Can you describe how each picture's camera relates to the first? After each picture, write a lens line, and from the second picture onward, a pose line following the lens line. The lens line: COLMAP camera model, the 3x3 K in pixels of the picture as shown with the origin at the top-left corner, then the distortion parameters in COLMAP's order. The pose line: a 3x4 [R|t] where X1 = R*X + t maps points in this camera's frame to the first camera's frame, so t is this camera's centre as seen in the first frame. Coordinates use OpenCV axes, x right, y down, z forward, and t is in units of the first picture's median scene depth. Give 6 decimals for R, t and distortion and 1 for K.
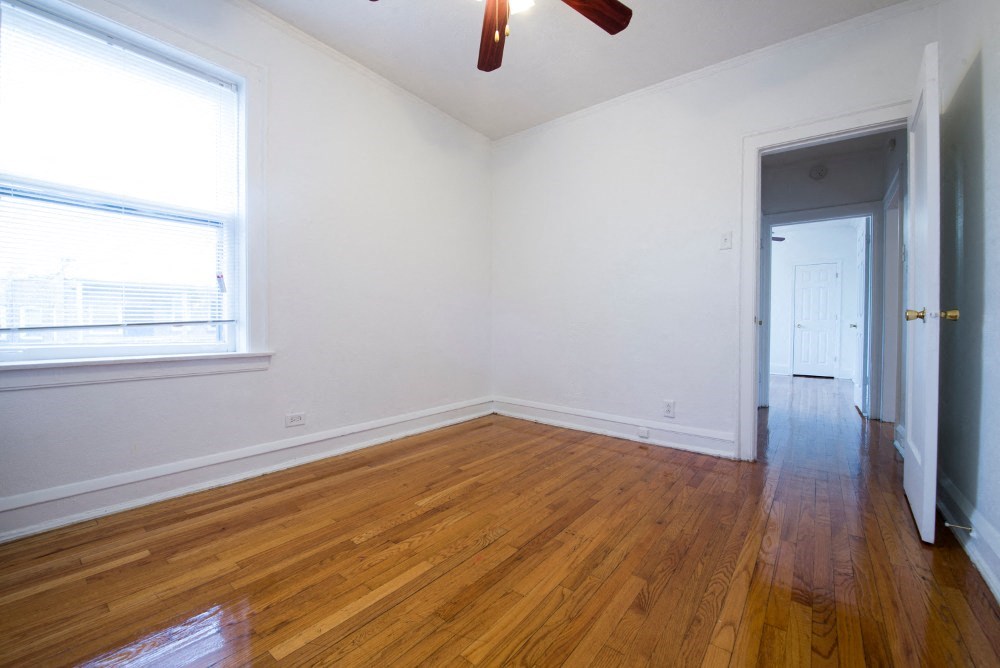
lens RADIAL K [[409.5, 0, 497.6], [0, 409.5, 329.2], [0, 0, 1]] dist [-0.003234, -0.000170]
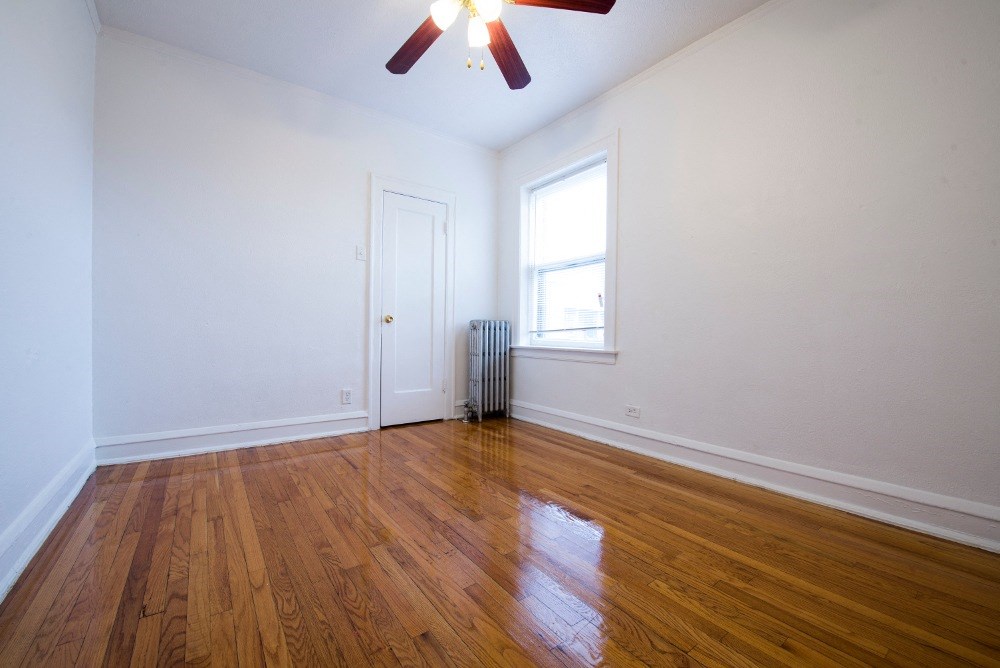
lens RADIAL K [[409.5, 0, 497.7], [0, 409.5, 334.5], [0, 0, 1]] dist [-0.003234, -0.000170]
pose [[-0.279002, -0.000030, -0.960291, 0.803683], [-0.015659, 0.999867, 0.004519, 0.005720], [0.960163, 0.016297, -0.278965, 1.059164]]
